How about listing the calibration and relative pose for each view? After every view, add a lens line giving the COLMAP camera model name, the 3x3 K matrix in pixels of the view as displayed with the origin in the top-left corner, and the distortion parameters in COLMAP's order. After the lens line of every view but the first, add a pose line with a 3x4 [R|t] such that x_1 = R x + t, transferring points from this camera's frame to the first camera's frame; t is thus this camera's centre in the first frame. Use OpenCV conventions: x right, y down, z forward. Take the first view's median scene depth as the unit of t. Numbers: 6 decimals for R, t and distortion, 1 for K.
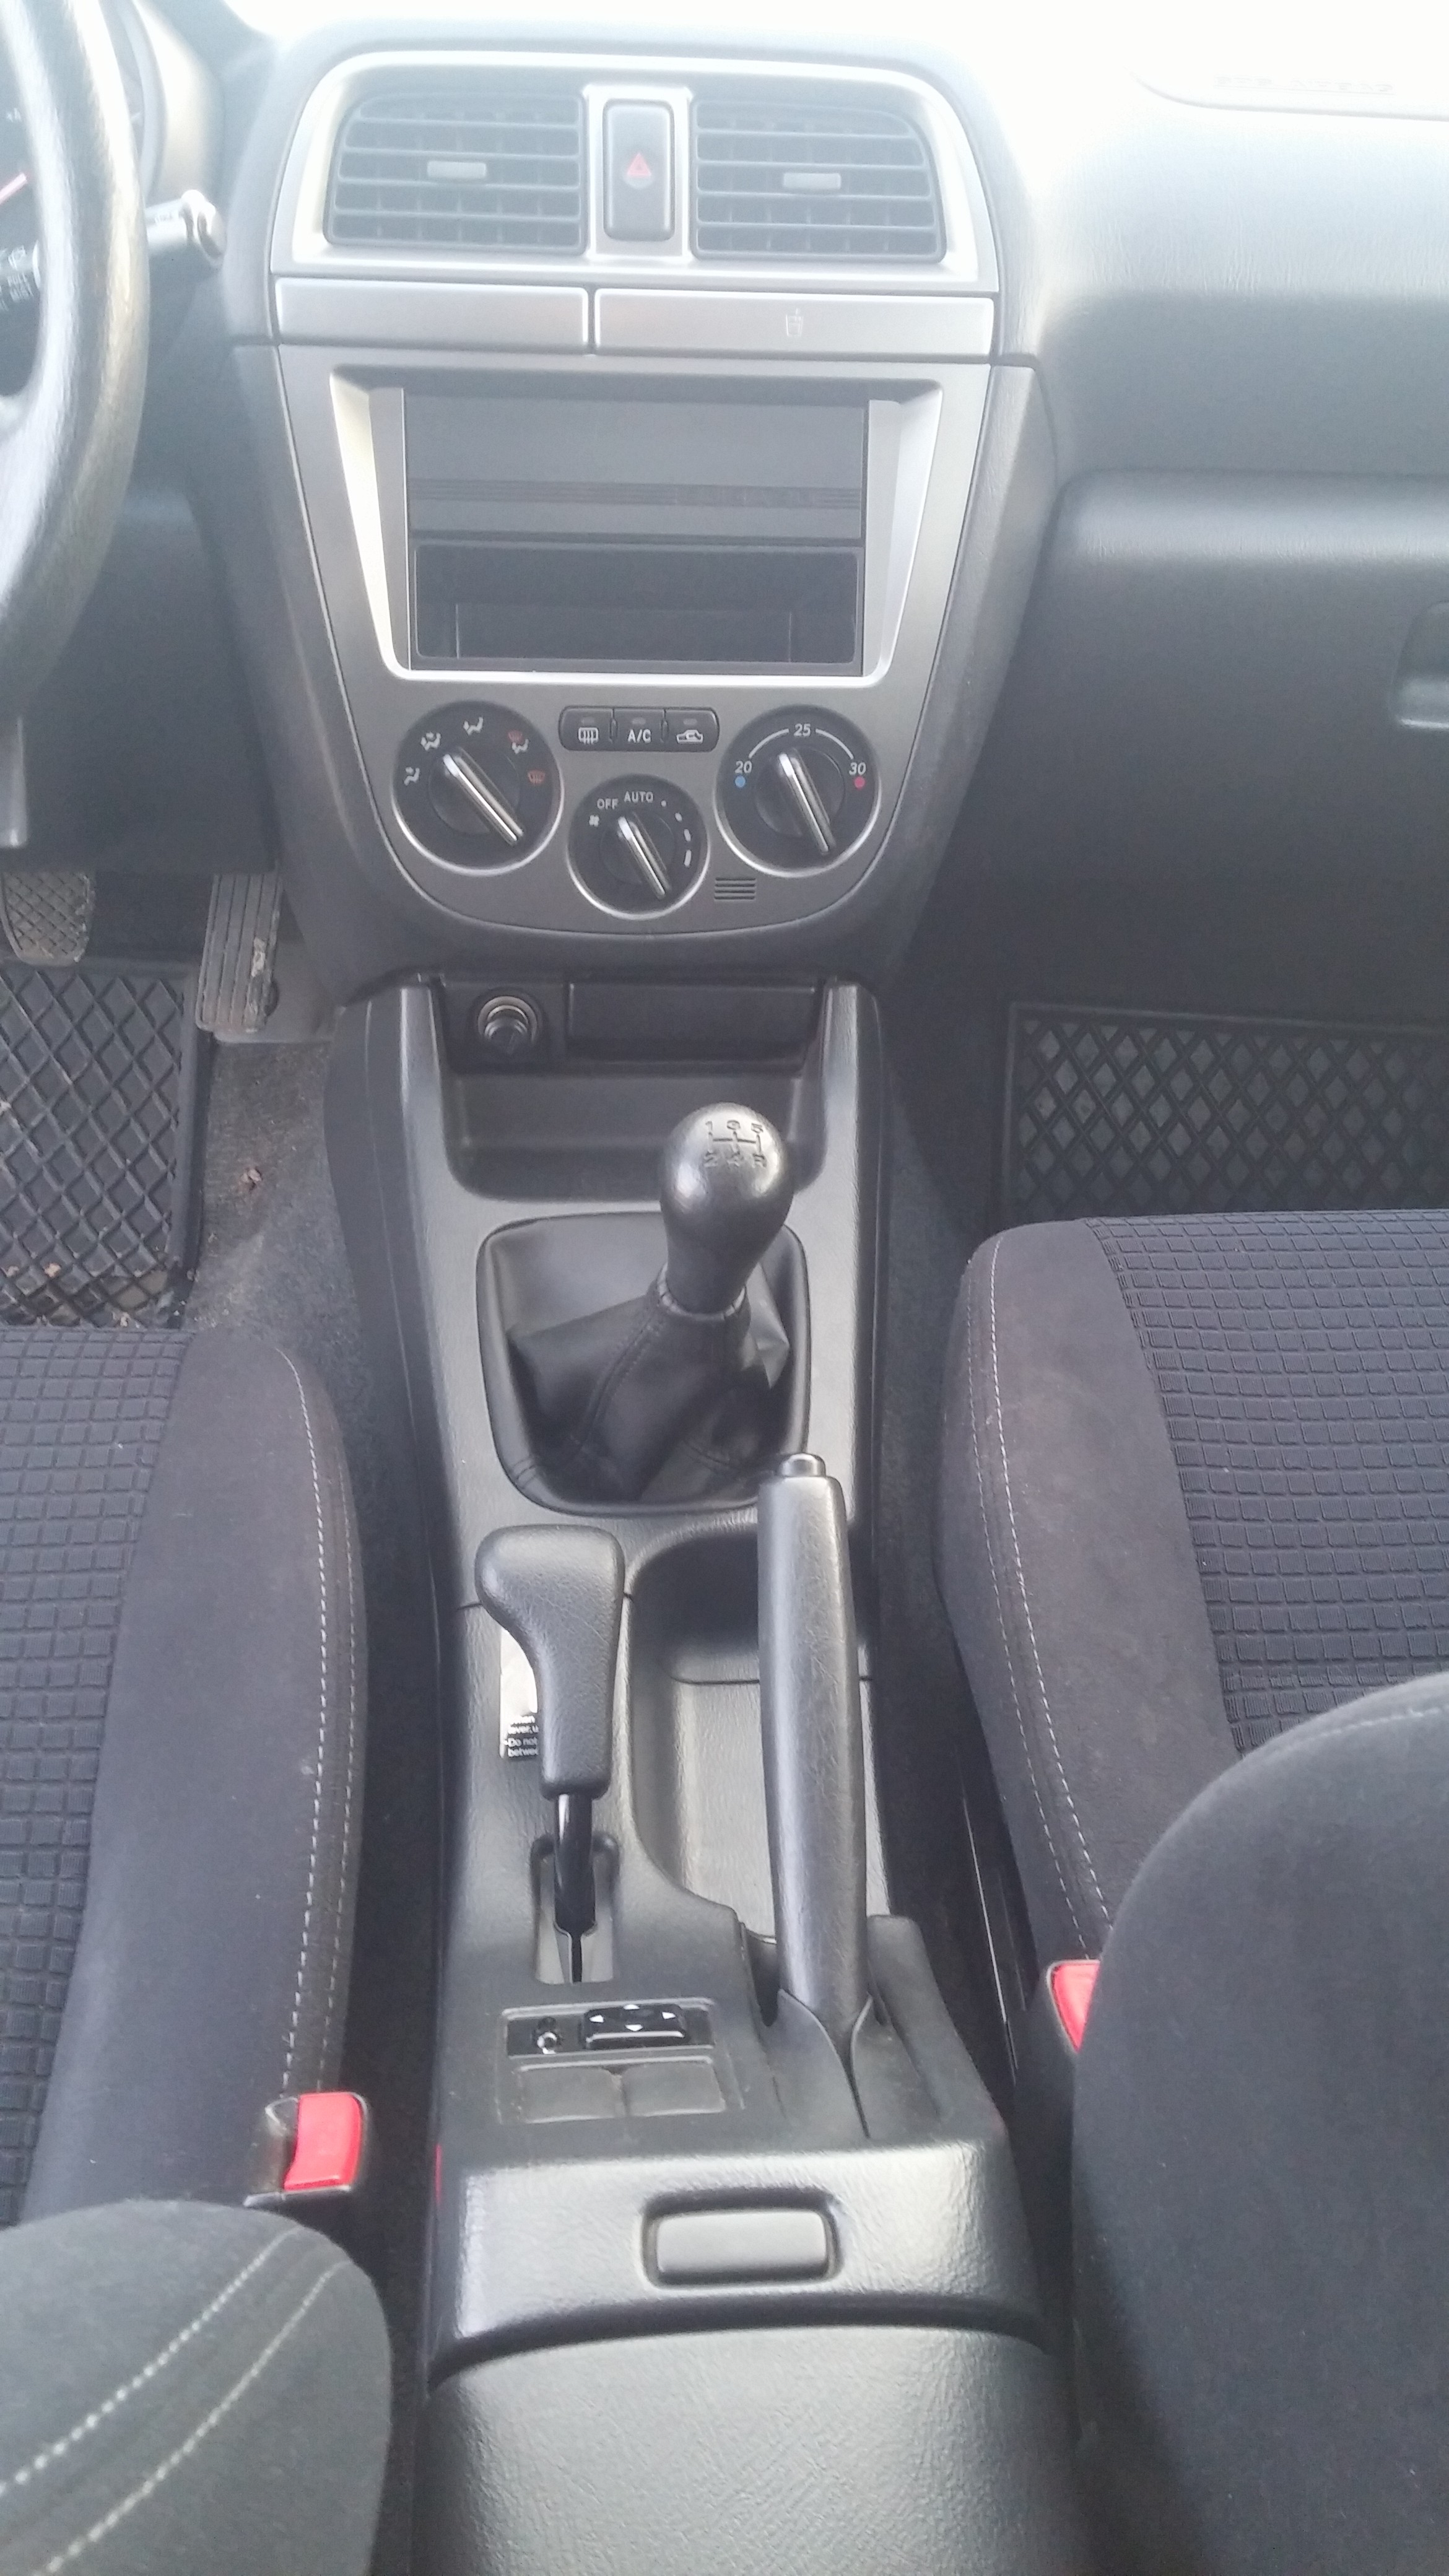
lens RADIAL K [[2144.5, 0, 724.5], [0, 2144.5, 1288.0], [0, 0, 1]] dist [0.078244, -0.089408]
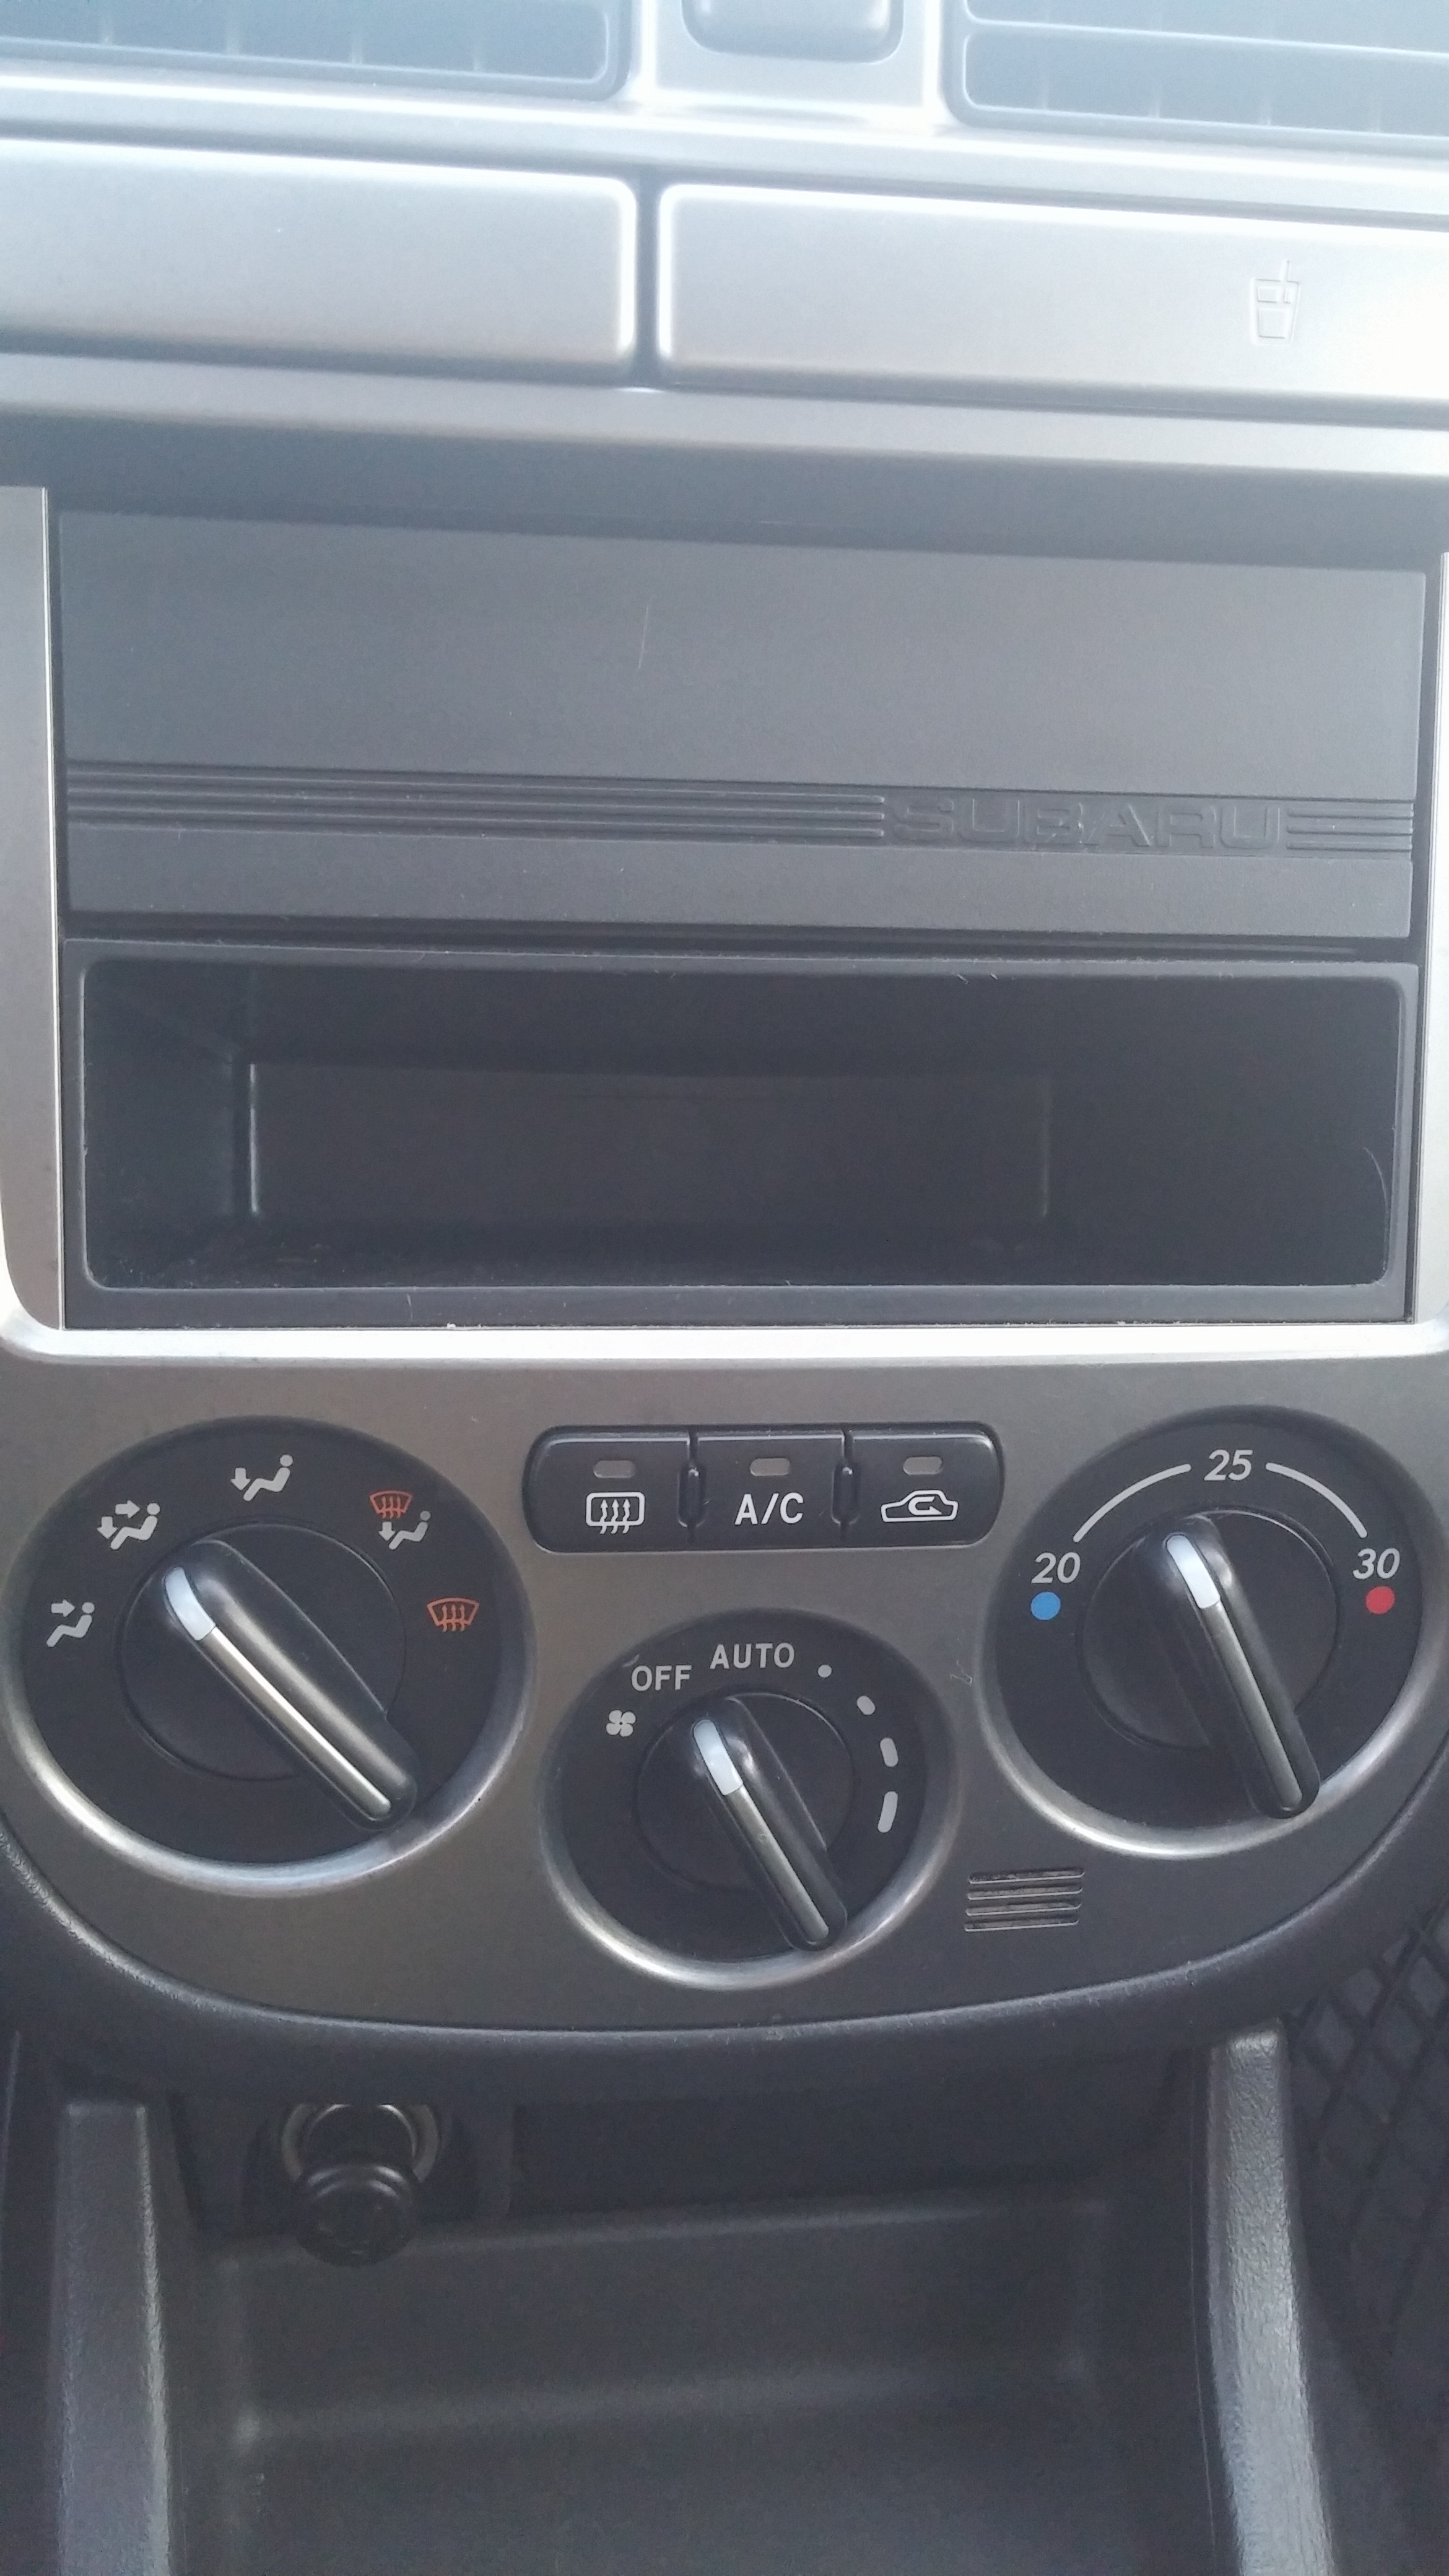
lens RADIAL K [[2144.5, 0, 724.5], [0, 2144.5, 1288.0], [0, 0, 1]] dist [0.078244, -0.089408]
pose [[0.998225, -0.005058, 0.059340, -0.065083], [0.012873, 0.991158, -0.132061, -0.244162], [-0.058147, 0.132591, 0.989464, 0.664816]]
